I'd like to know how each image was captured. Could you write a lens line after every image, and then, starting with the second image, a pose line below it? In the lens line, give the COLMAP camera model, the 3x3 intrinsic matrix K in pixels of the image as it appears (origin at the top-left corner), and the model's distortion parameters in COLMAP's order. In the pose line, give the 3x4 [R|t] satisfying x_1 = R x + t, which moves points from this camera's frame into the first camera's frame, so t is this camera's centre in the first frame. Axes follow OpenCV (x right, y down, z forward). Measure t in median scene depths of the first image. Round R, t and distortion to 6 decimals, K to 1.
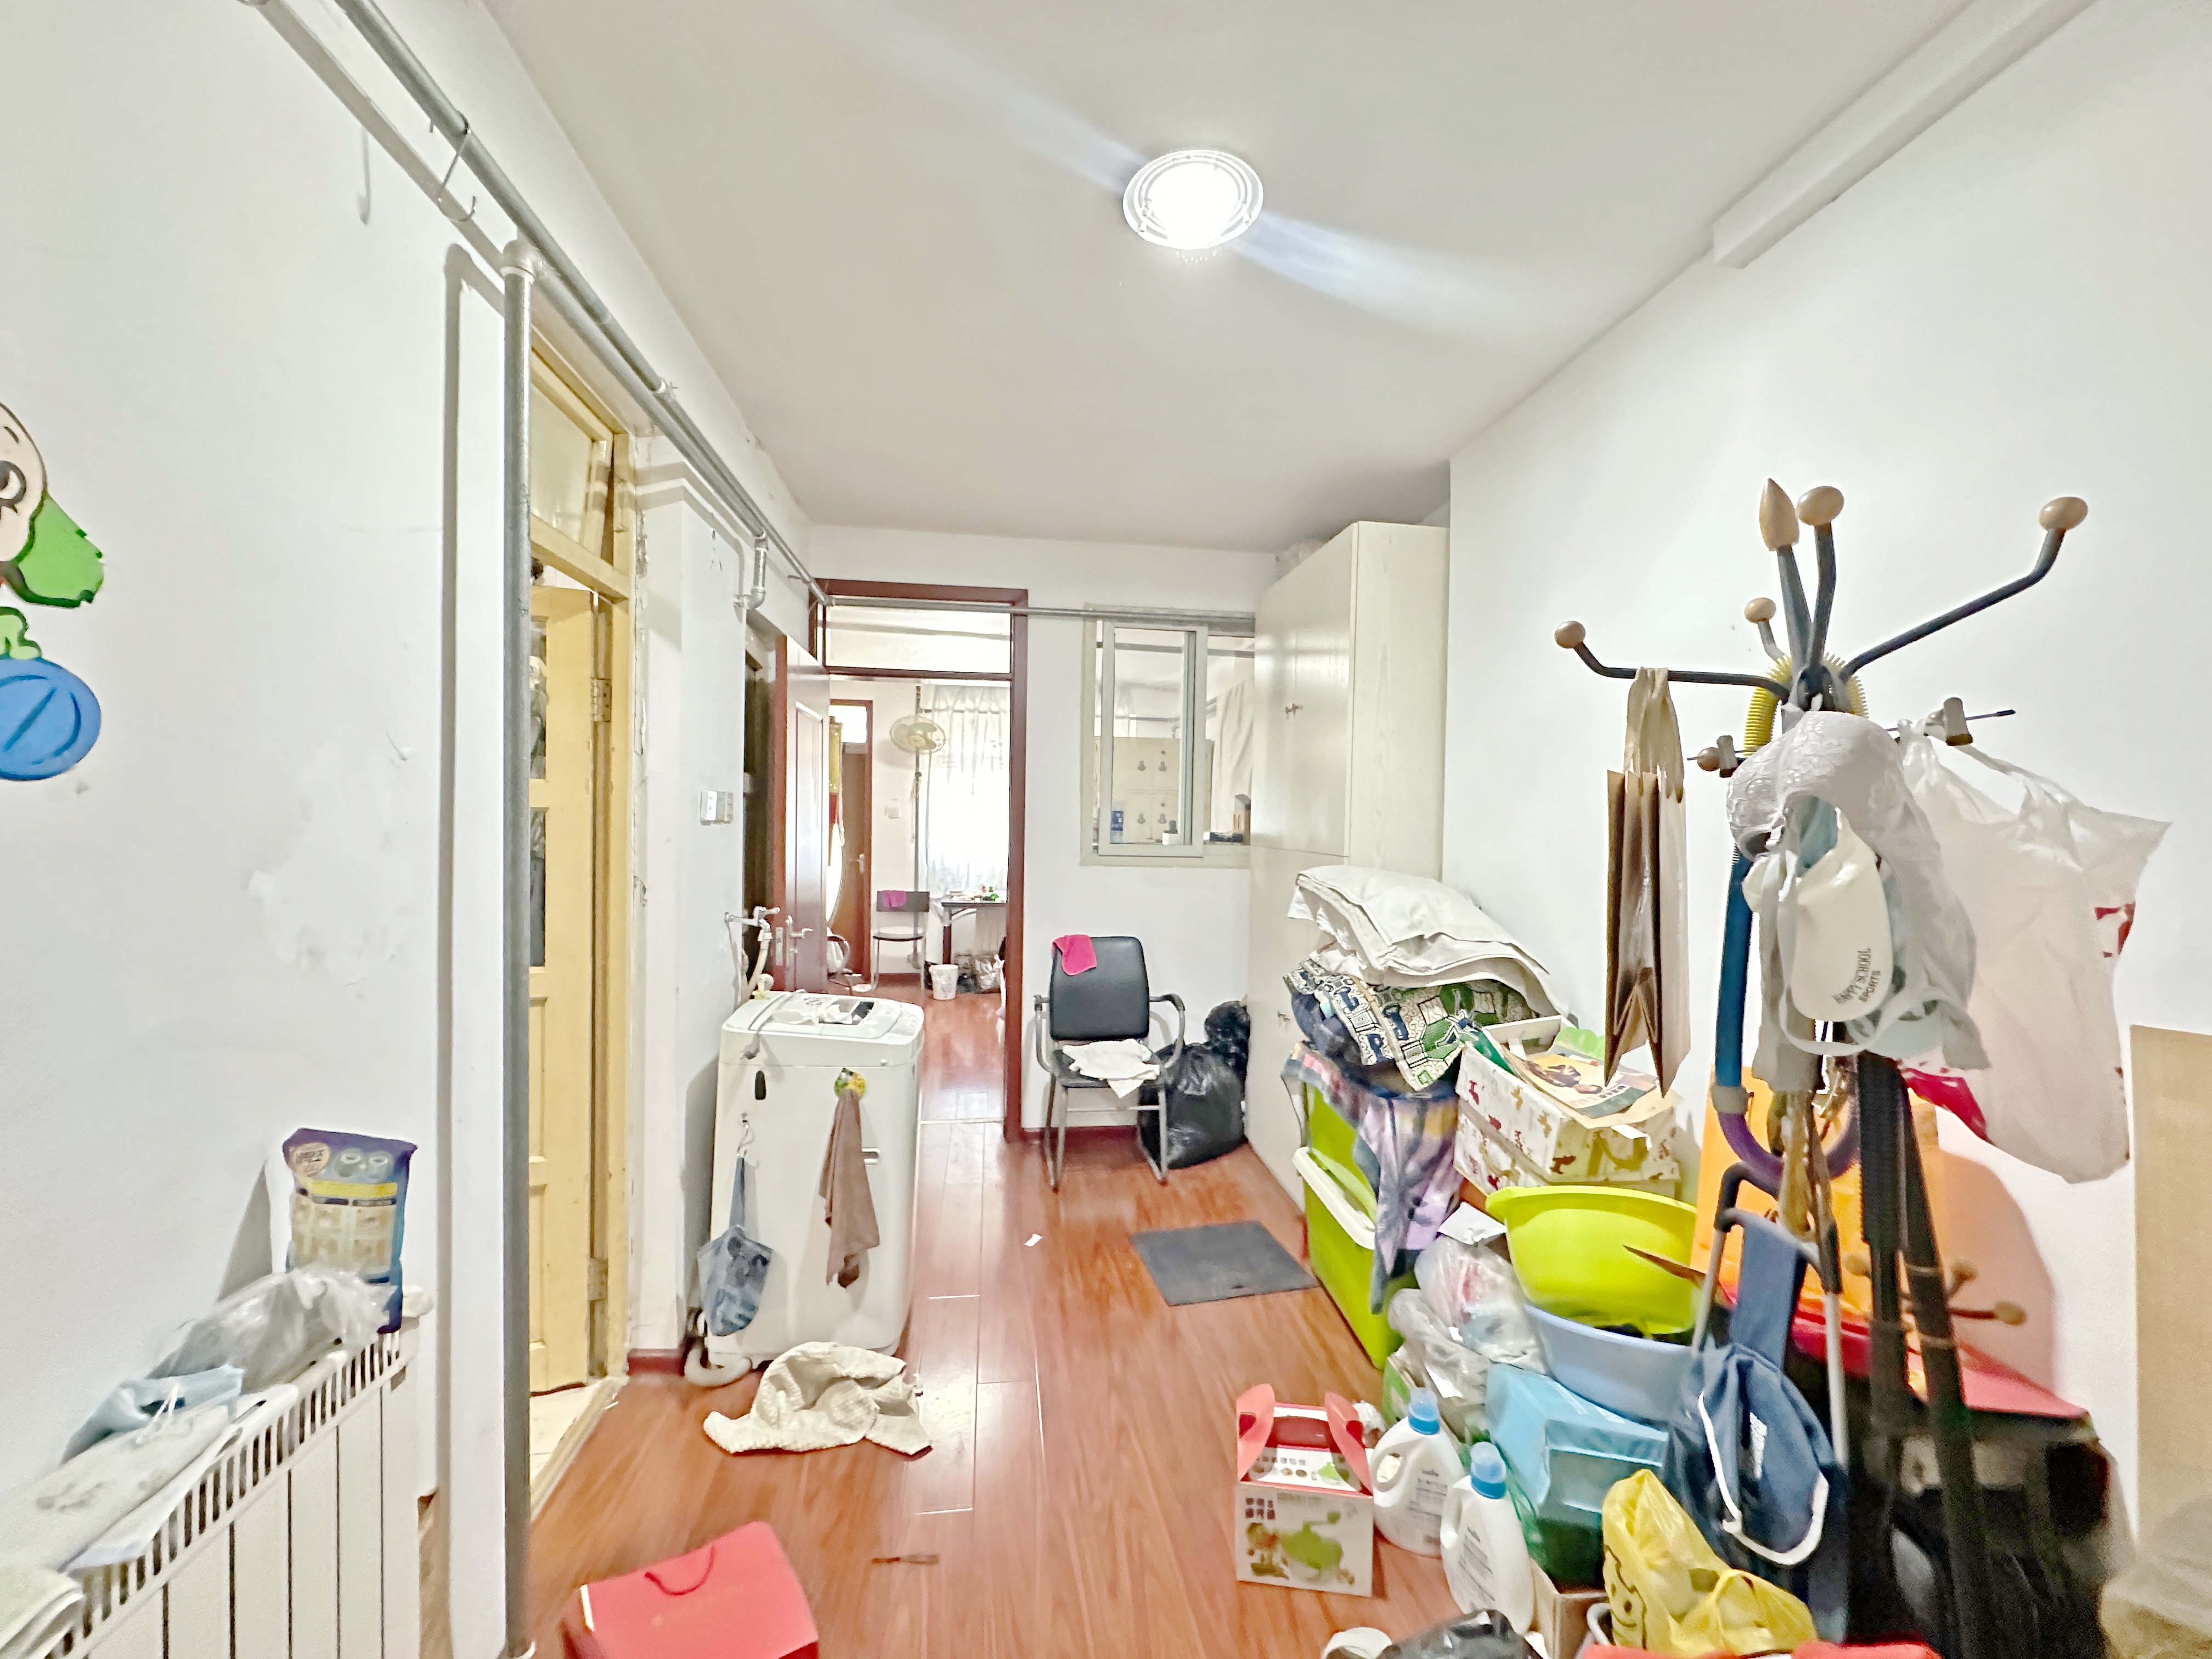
lens RADIAL K [[883.4, 0, 1111.9], [0, 883.4, 831.4], [0, 0, 1]] dist [-0.001039, -0.000175]
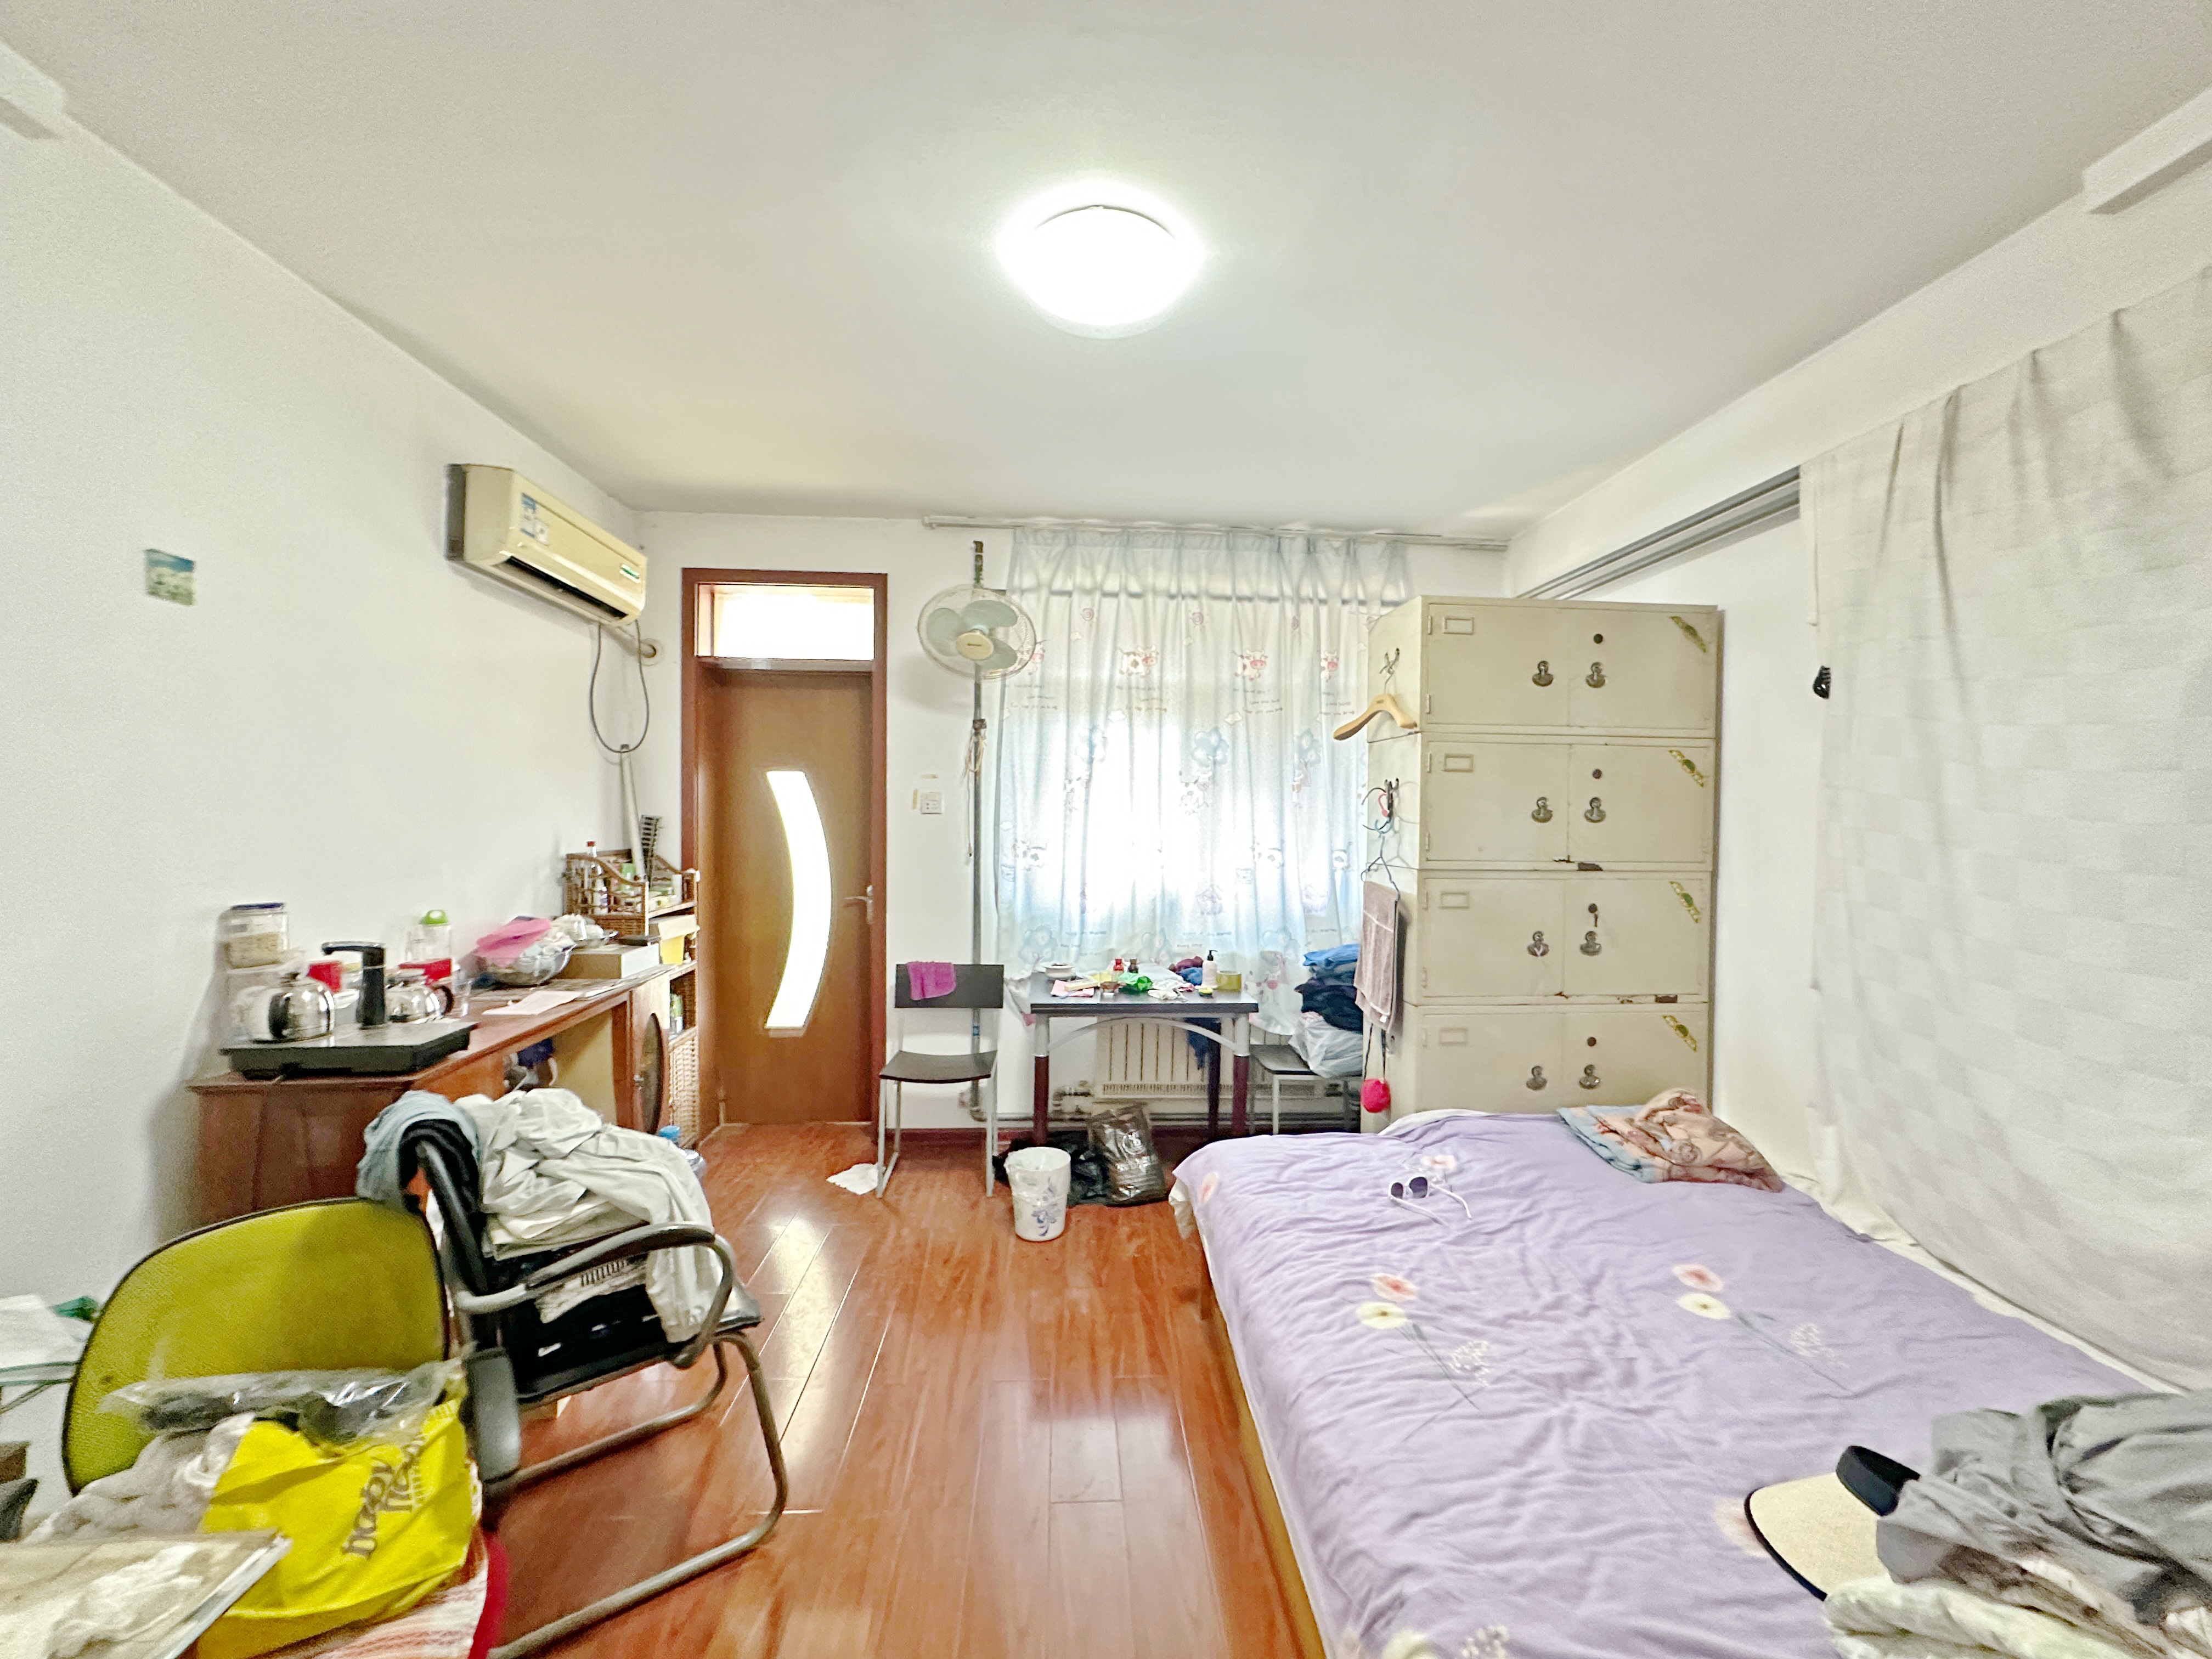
lens RADIAL K [[883.4, 0, 1111.9], [0, 883.4, 831.4], [0, 0, 1]] dist [-0.001039, -0.000175]
pose [[0.997191, -0.004187, -0.074779, -0.111422], [0.004058, 0.999990, -0.001876, -0.004267], [0.074786, 0.001567, 0.997198, 0.525341]]
